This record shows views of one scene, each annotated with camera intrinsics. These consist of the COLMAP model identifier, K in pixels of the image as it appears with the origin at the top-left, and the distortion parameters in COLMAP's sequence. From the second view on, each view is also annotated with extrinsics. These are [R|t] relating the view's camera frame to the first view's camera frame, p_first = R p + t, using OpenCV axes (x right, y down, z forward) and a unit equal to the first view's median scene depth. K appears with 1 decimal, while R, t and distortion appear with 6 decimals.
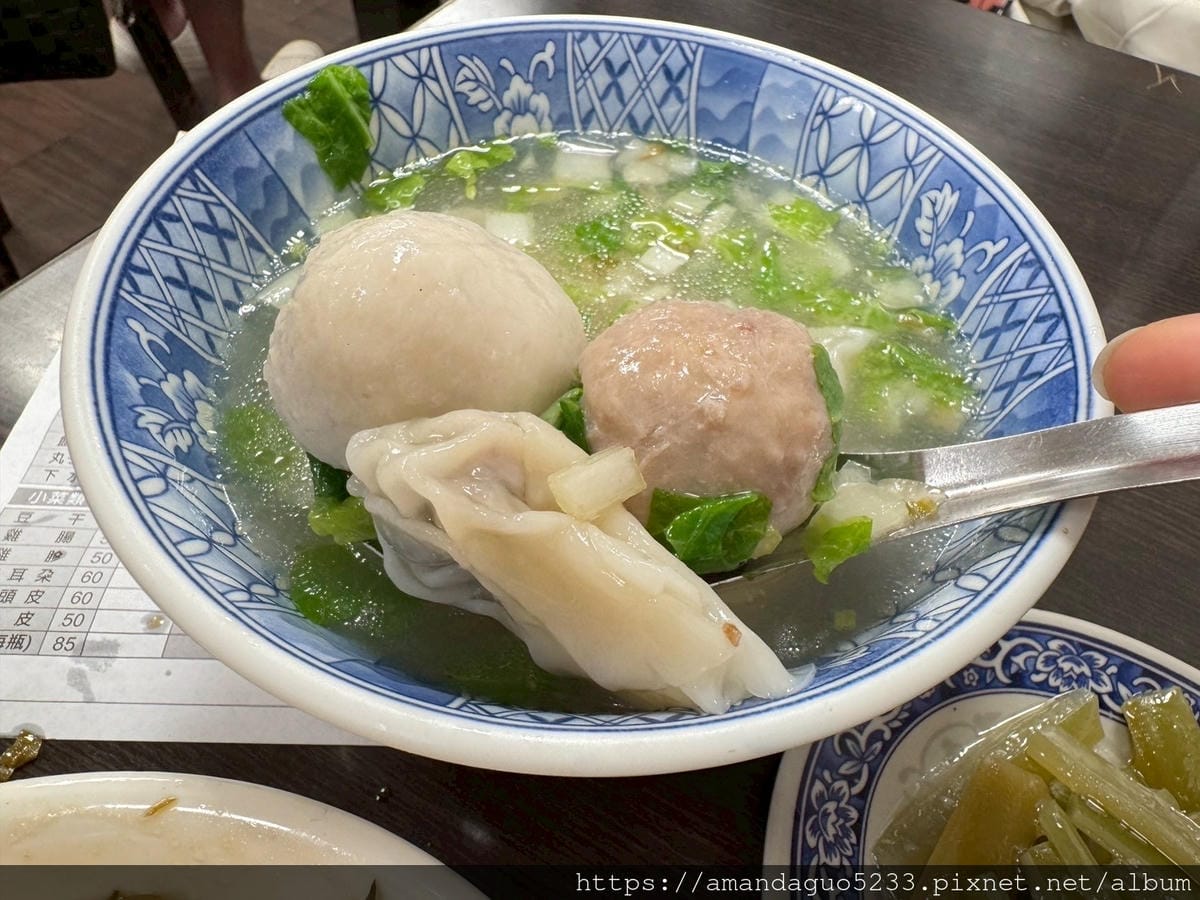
lens RADIAL K [[857.9, 0, 658.2], [0, 857.9, 445.1], [0, 0, 1]] dist [-0.002007, -0.001143]
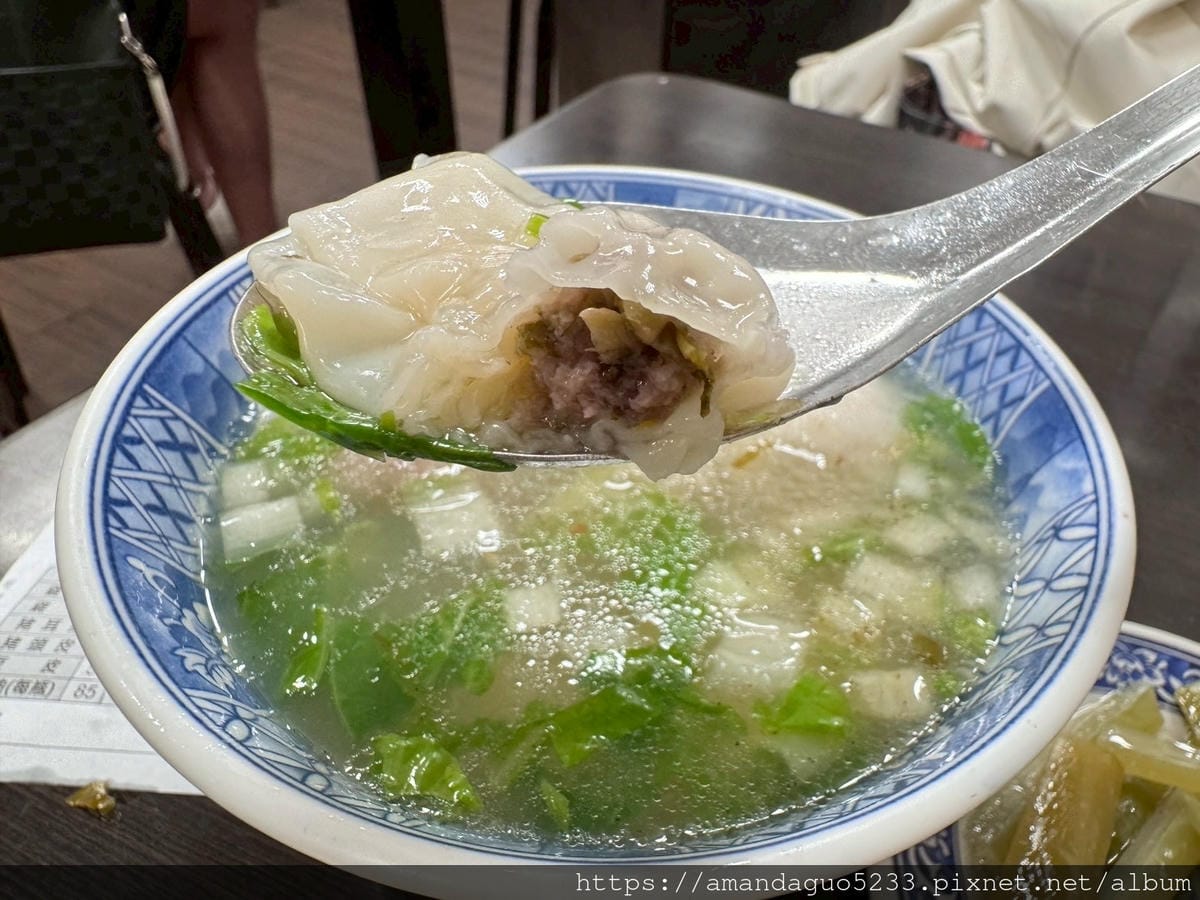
lens RADIAL K [[860.5, 0, 710.1], [0, 860.5, 449.4], [0, 0, 1]] dist [-0.004235, -0.001813]
pose [[0.939024, -0.229129, 0.256387, -0.219488], [0.265250, 0.957167, -0.116079, 0.003469], [-0.218808, 0.177007, 0.959579, 0.020419]]
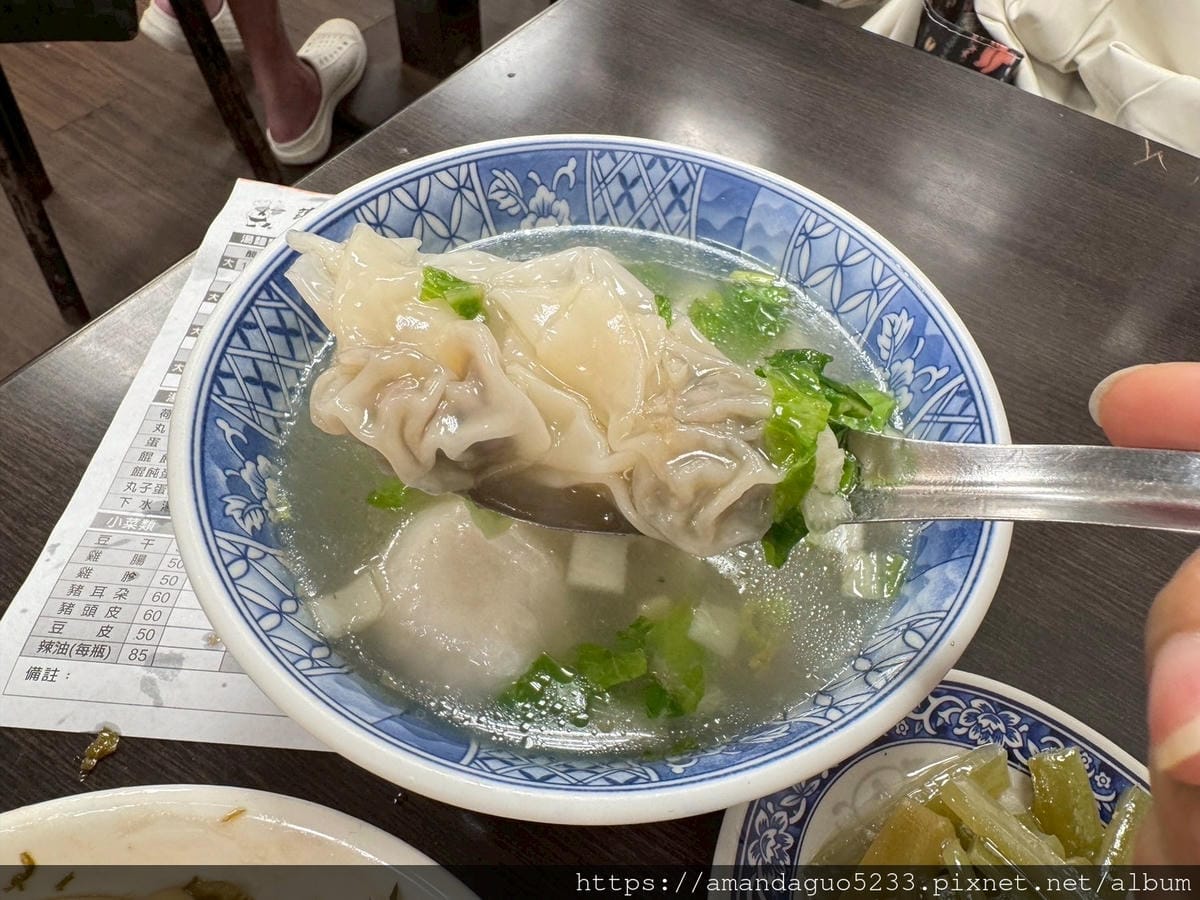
lens RADIAL K [[855.3, 0, 658.3], [0, 855.3, 445.6], [0, 0, 1]] dist [-0.002239, 0.000218]
pose [[0.998404, 0.054545, -0.014659, 0.032580], [-0.054135, 0.998167, 0.027063, -0.147019], [0.016108, -0.026226, 0.999526, -0.188317]]
